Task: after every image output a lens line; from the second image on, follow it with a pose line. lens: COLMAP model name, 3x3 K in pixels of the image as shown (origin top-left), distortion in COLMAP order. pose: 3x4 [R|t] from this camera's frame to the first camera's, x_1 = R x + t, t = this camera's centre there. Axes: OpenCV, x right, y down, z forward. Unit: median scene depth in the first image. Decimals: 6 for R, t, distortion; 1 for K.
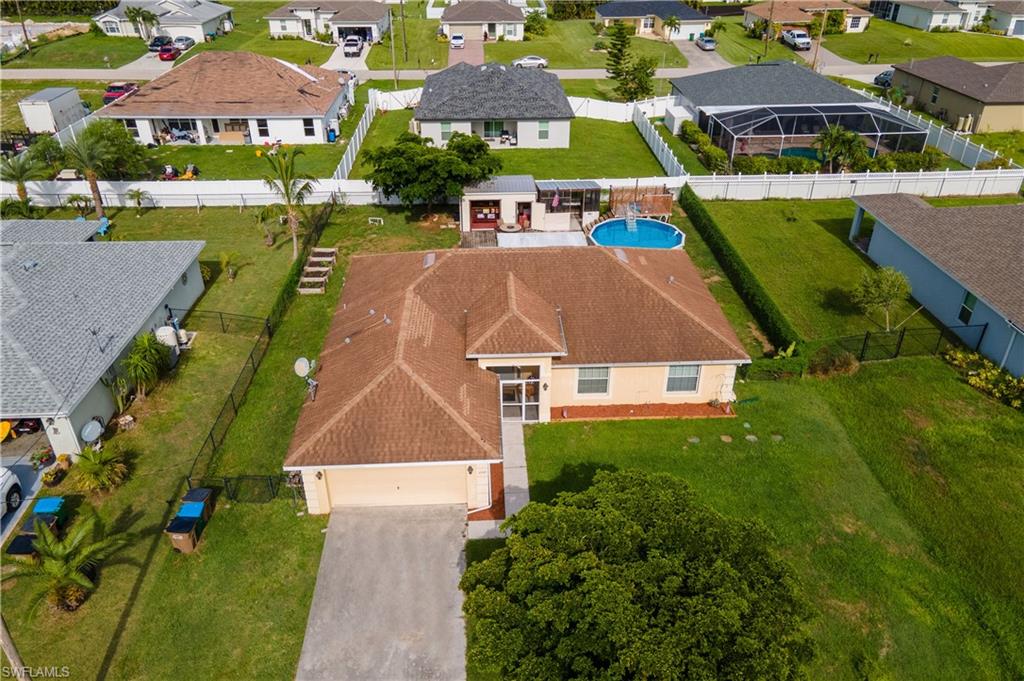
lens RADIAL K [[749.2, 0, 508.9], [0, 749.2, 337.0], [0, 0, 1]] dist [0.028531, 0.034404]
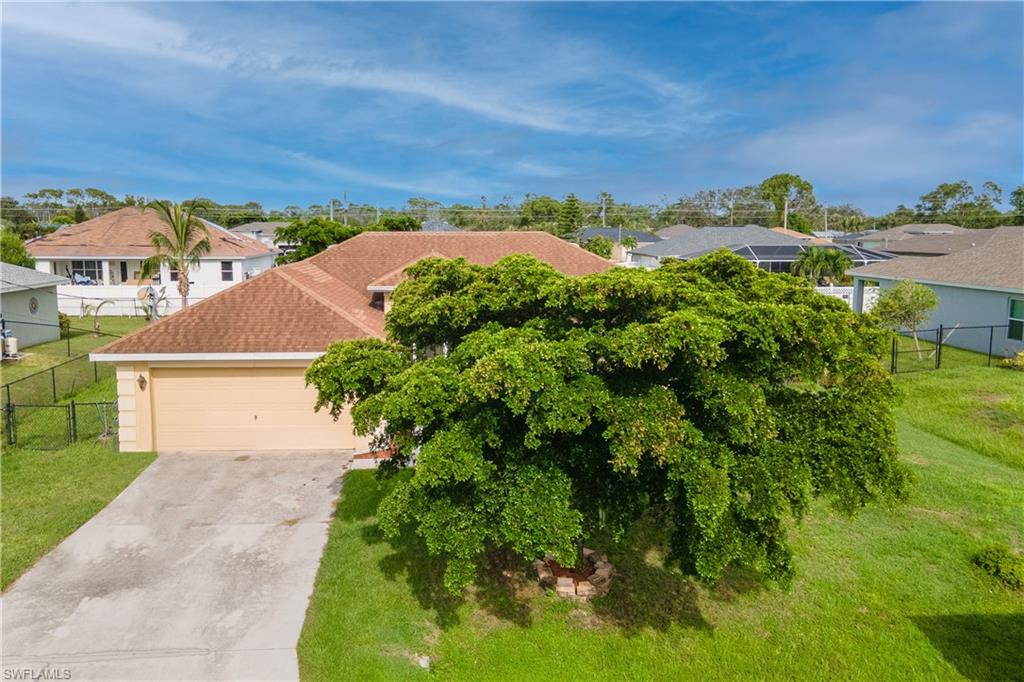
lens RADIAL K [[840.3, 0, 459.9], [0, 840.3, 342.4], [0, 0, 1]] dist [0.036172, 0.000202]
pose [[0.999961, 0.003912, -0.007866, 0.026267], [-0.006614, 0.924556, -0.380990, 0.241732], [0.005782, 0.381027, 0.924546, 0.142749]]
